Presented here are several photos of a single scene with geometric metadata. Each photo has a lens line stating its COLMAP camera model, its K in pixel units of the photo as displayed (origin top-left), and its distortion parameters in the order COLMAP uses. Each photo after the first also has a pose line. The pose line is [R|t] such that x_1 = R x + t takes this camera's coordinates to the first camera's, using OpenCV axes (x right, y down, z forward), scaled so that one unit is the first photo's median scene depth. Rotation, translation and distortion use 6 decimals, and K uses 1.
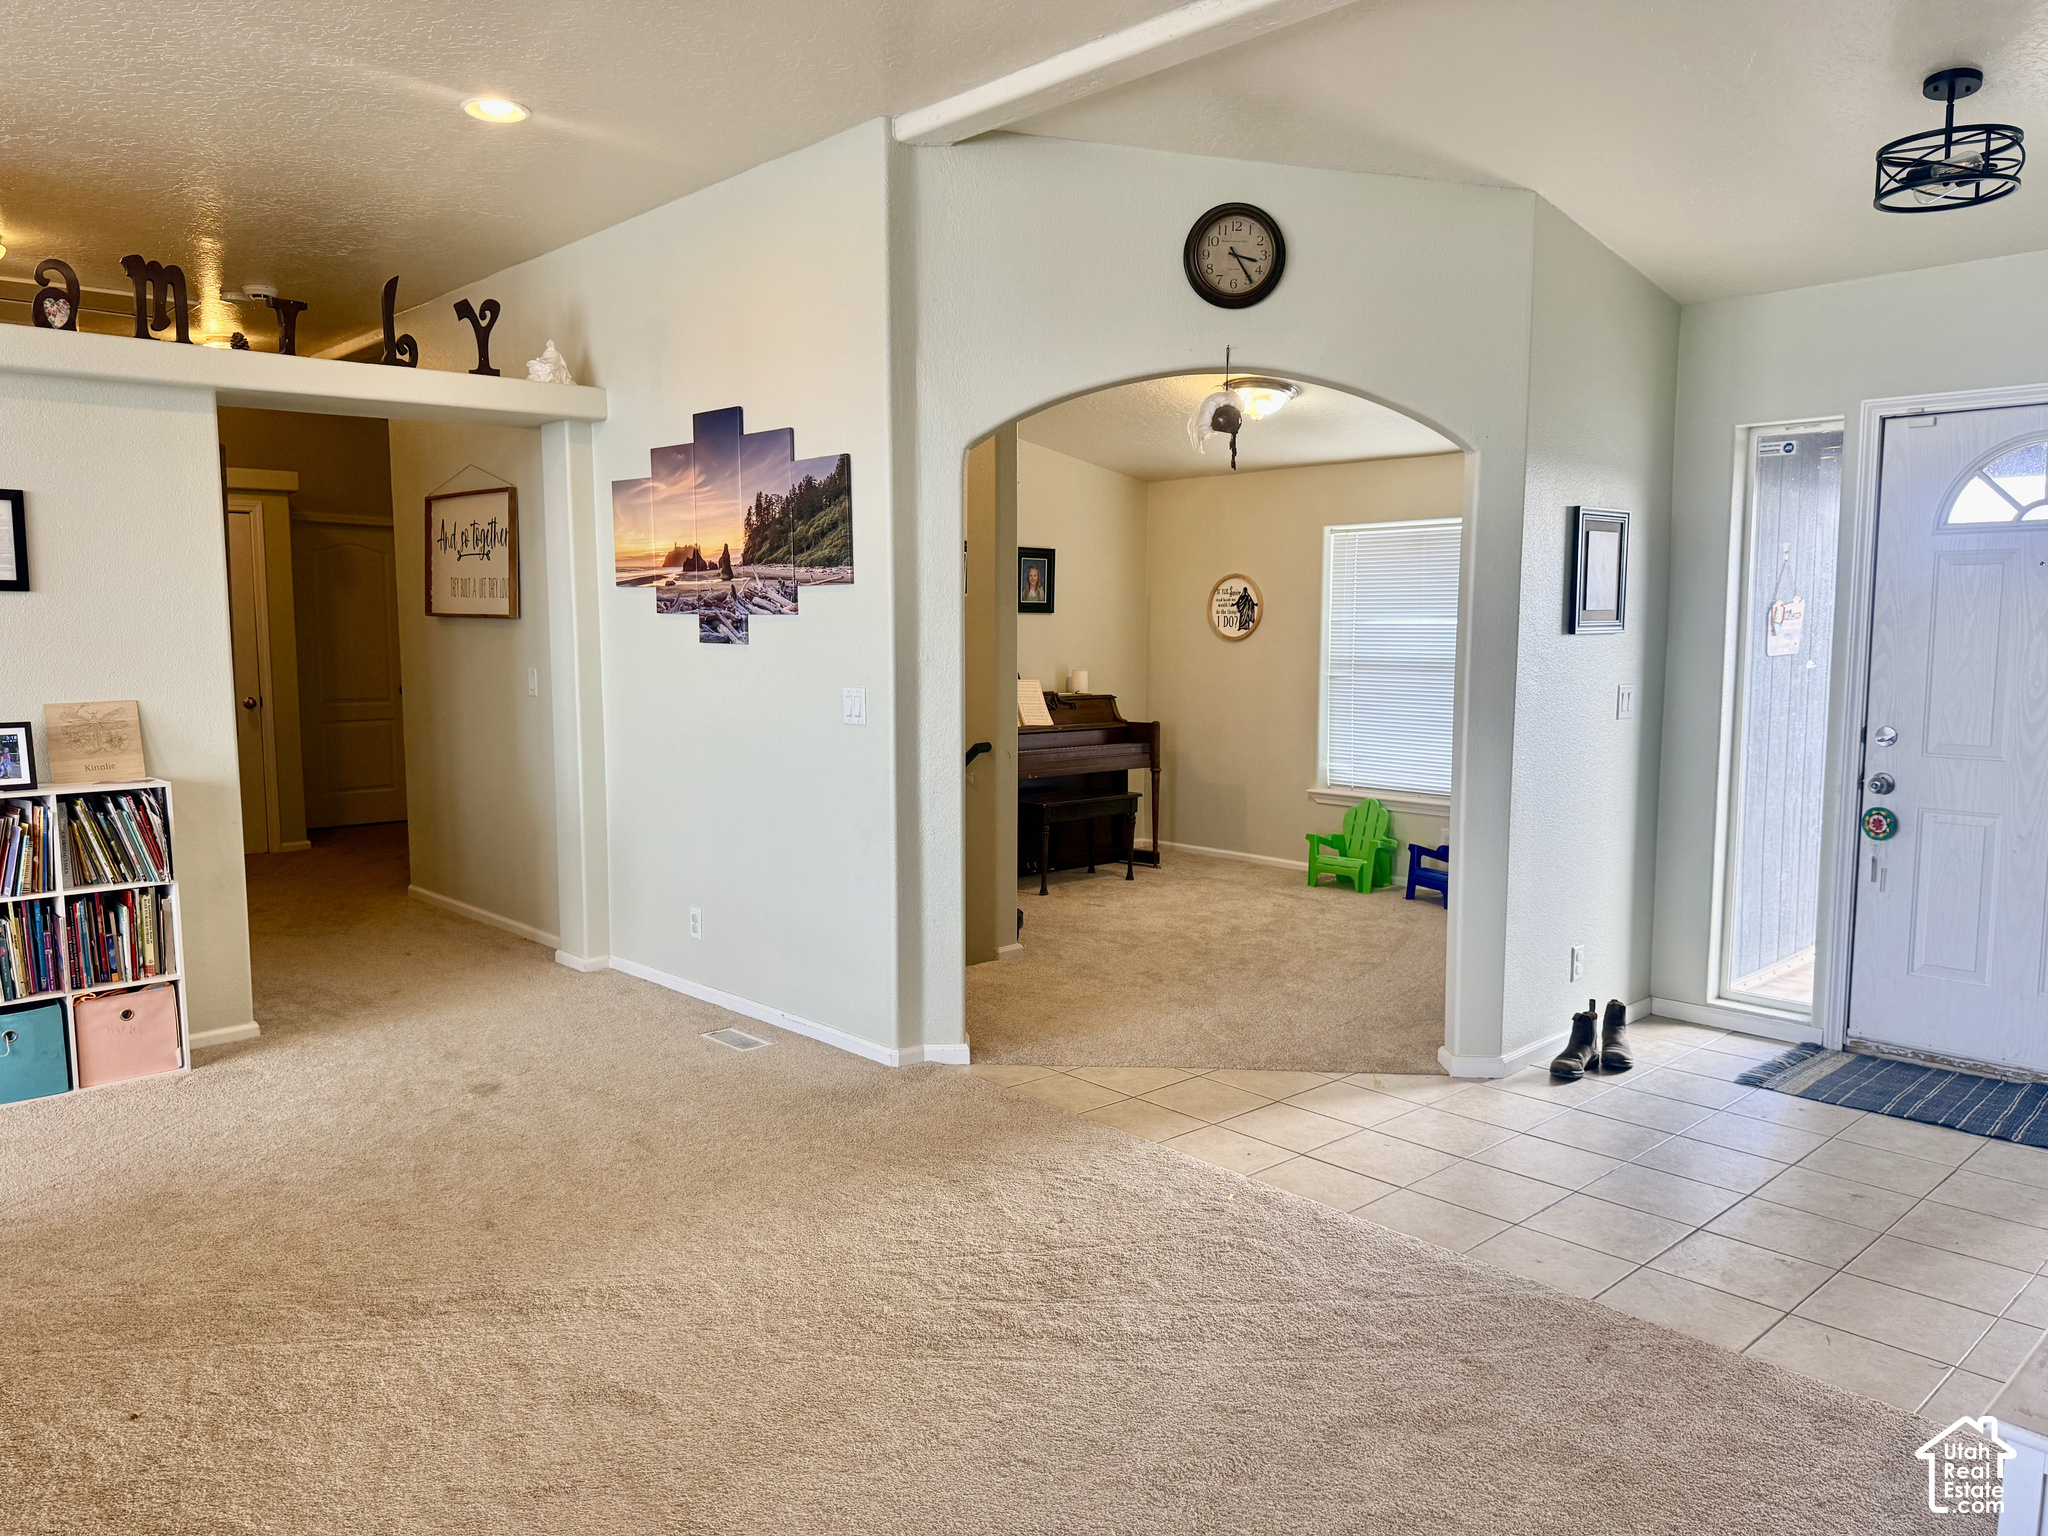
lens RADIAL K [[1434.4, 0, 975.3], [0, 1434.4, 776.0], [0, 0, 1]] dist [-0.004233, -0.010680]
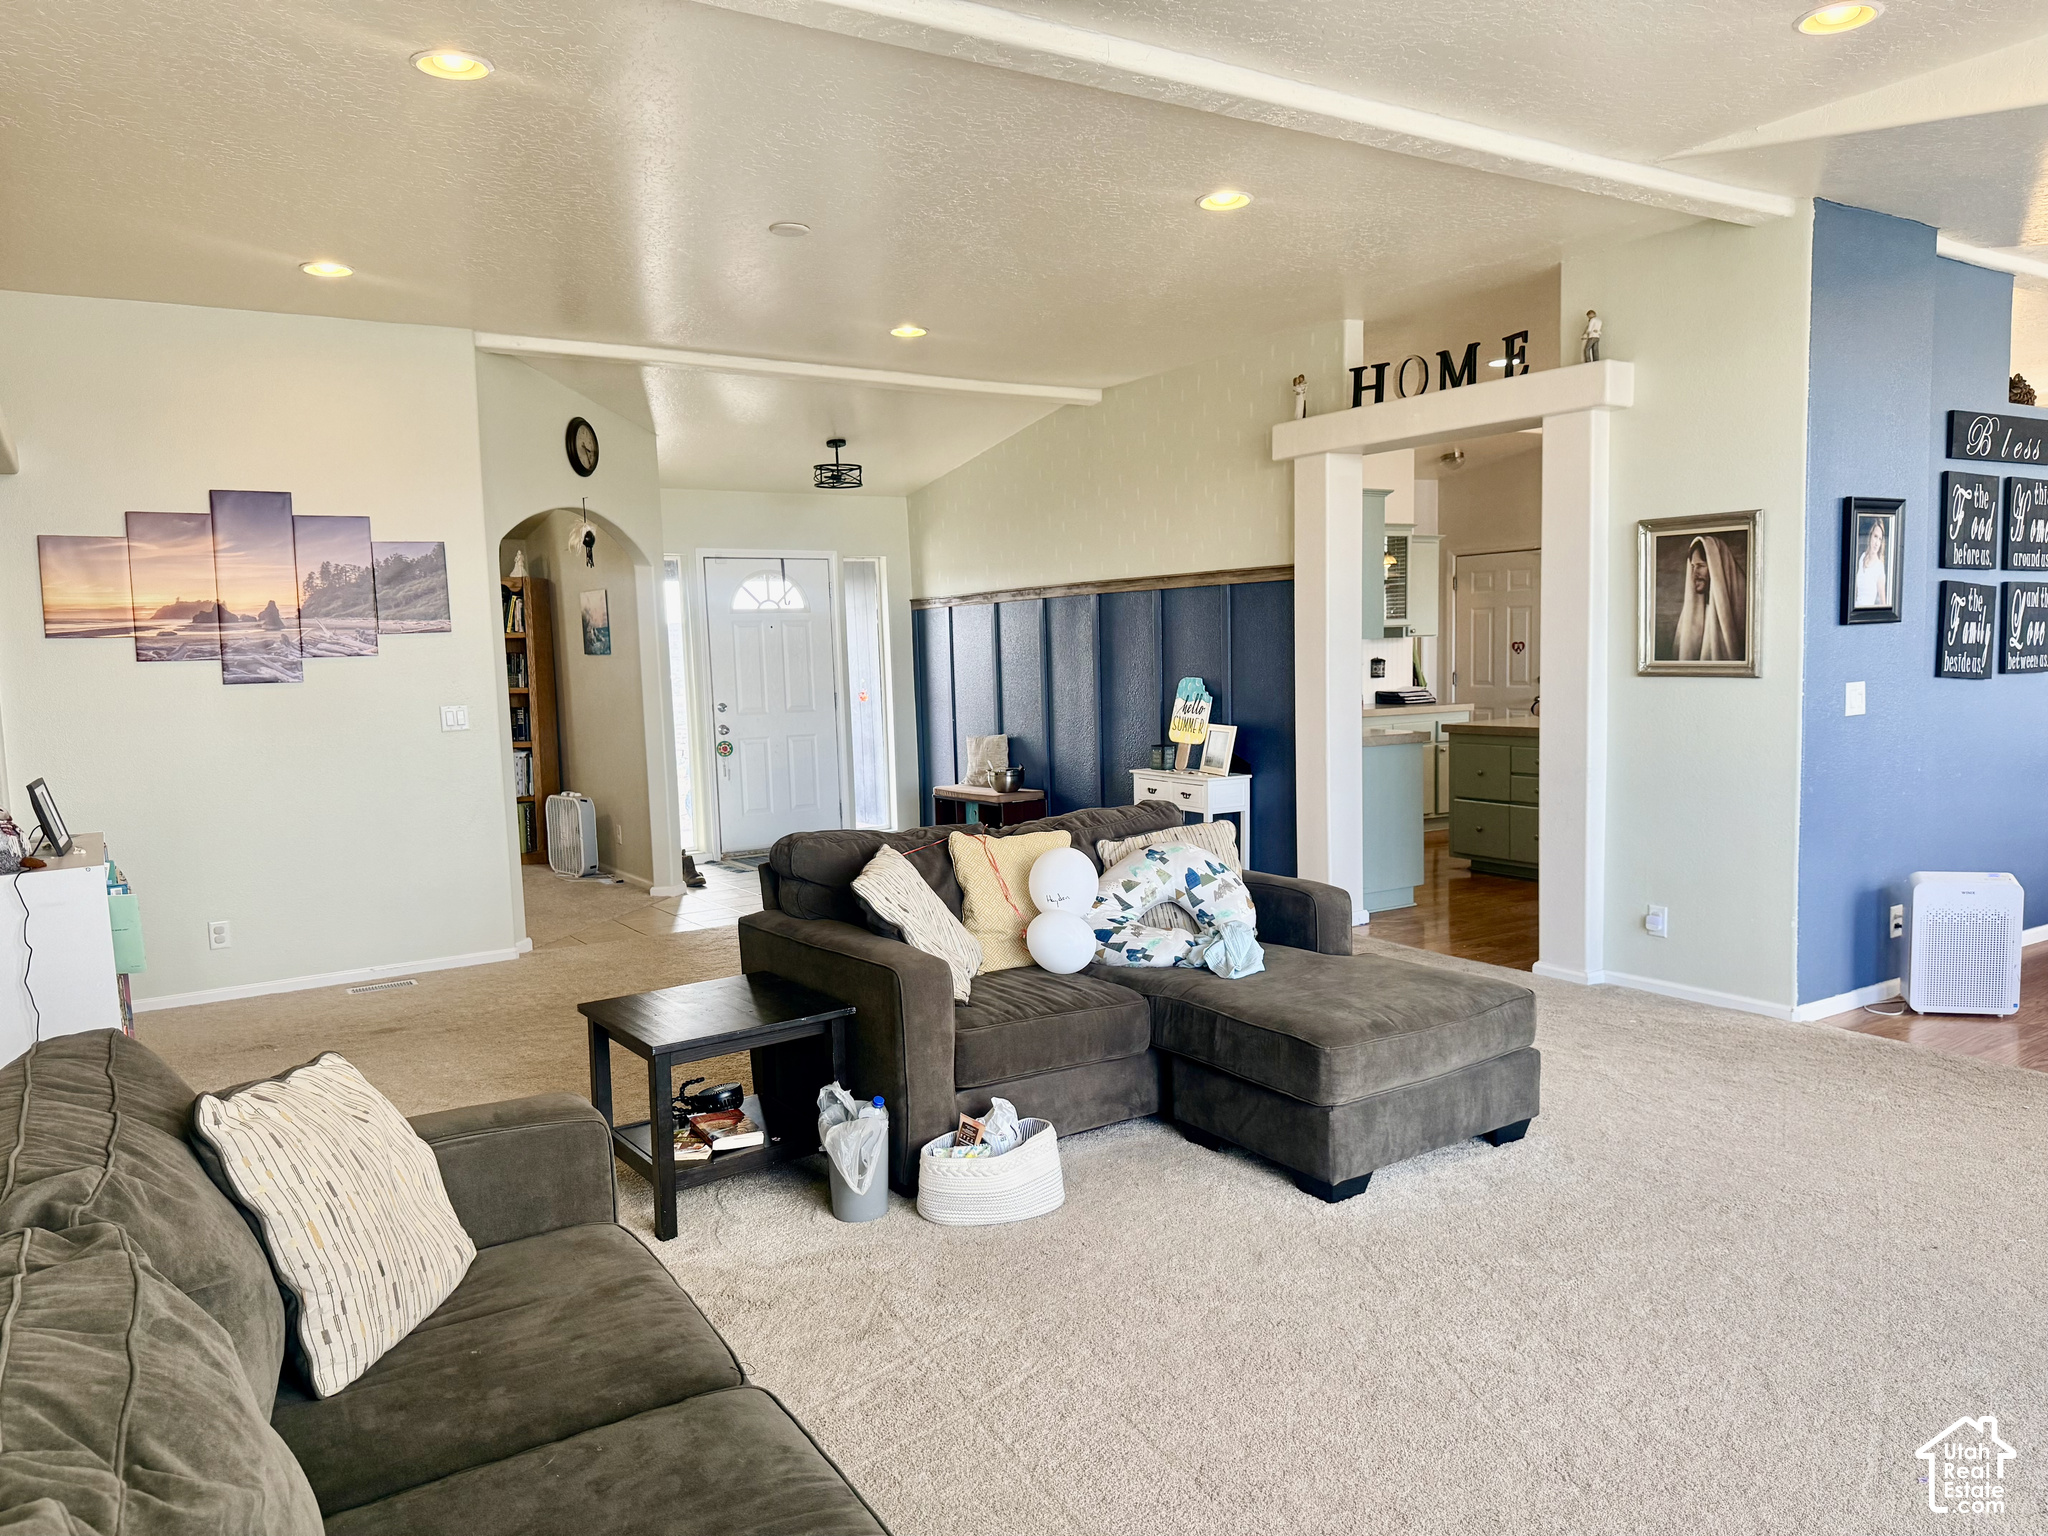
lens RADIAL K [[1434.4, 0, 1024.1], [0, 1434.4, 777.1], [0, 0, 1]] dist [-0.004233, -0.010680]
pose [[0.151480, -0.088544, 0.984487, -1.880697], [0.149919, 0.986516, 0.065659, 0.002366], [-0.977025, 0.137647, 0.162712, 0.292886]]
